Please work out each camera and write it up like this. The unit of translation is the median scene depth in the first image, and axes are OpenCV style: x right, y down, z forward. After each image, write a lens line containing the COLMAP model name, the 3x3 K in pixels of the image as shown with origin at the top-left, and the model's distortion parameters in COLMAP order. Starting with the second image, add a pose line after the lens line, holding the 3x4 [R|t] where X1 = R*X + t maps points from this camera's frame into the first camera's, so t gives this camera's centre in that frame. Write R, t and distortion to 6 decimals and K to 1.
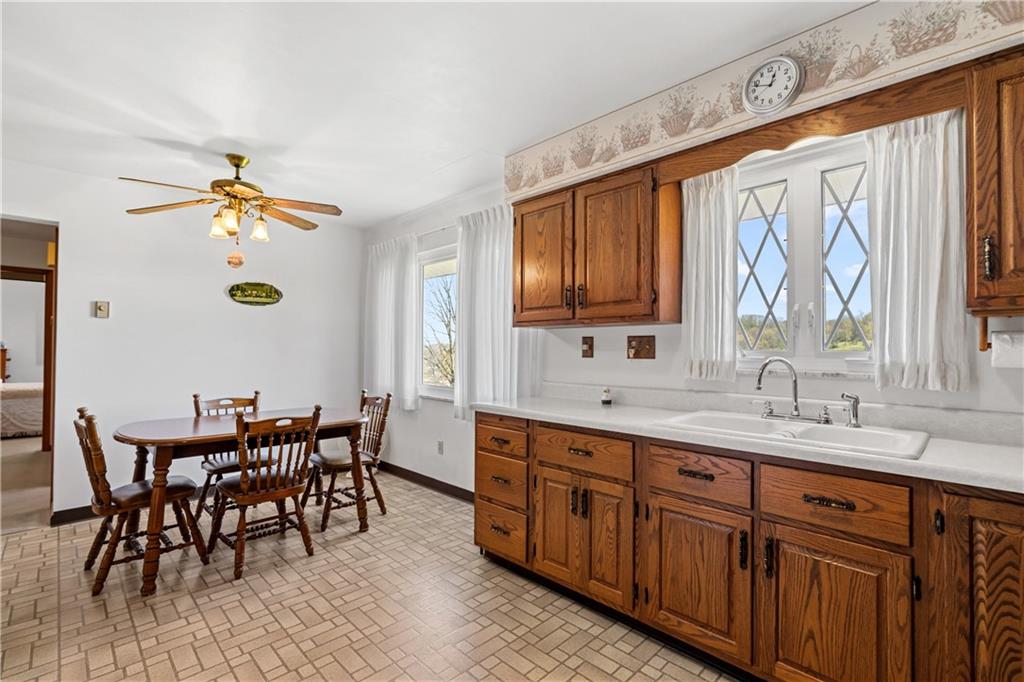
lens RADIAL K [[464.4, 0, 510.0], [0, 464.4, 343.0], [0, 0, 1]] dist [-0.000271, 0.000189]
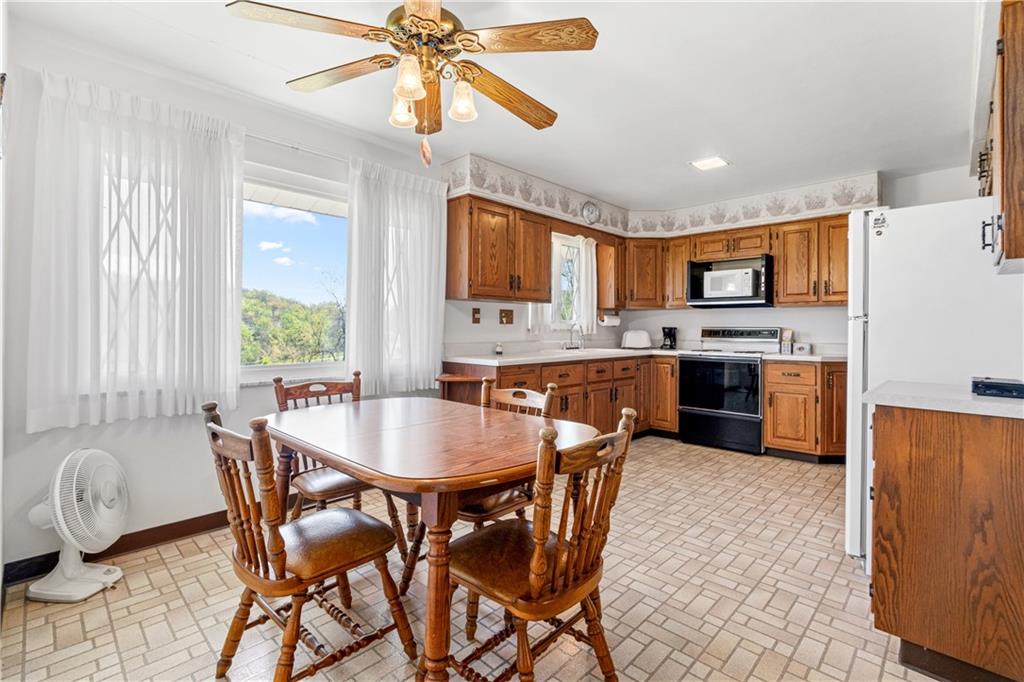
lens RADIAL K [[467.3, 0, 510.5], [0, 467.3, 327.0], [0, 0, 1]] dist [-0.000530, 0.000145]
pose [[-0.022374, -0.003135, 0.999745, -1.361502], [-0.021492, 0.999766, 0.002654, 0.040450], [-0.999519, -0.021427, -0.022436, 1.040222]]
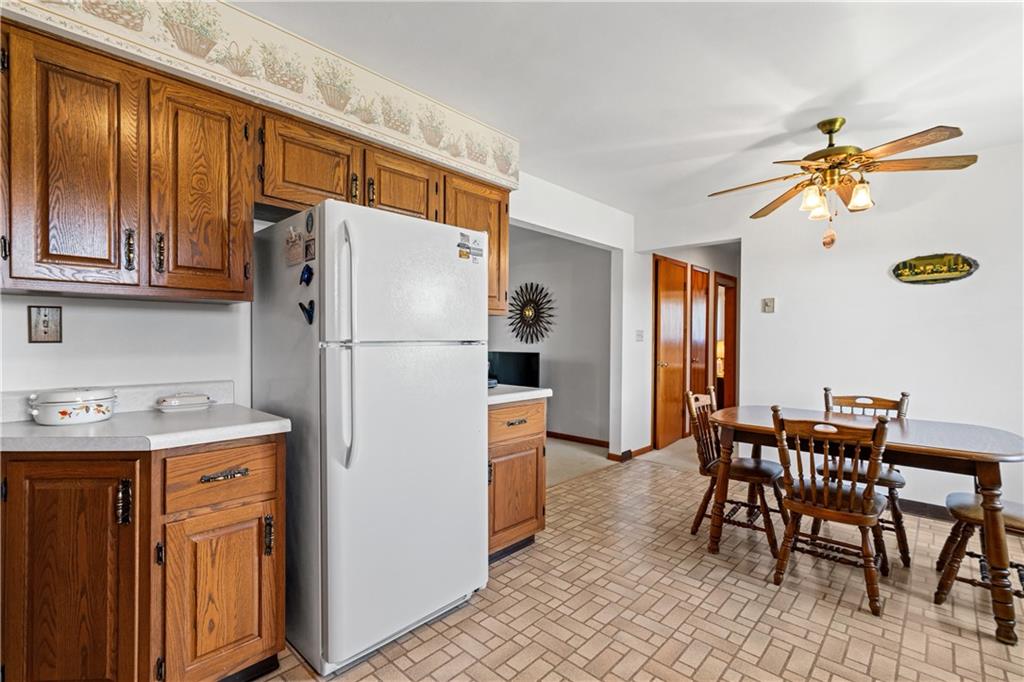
lens RADIAL K [[466.4, 0, 510.9], [0, 466.4, 338.4], [0, 0, 1]] dist [0.000102, -0.000078]
pose [[0.043665, -0.003765, -0.999039, 0.313209], [0.008962, 0.999954, -0.003377, 0.010095], [0.999006, -0.008806, 0.043696, 0.405047]]
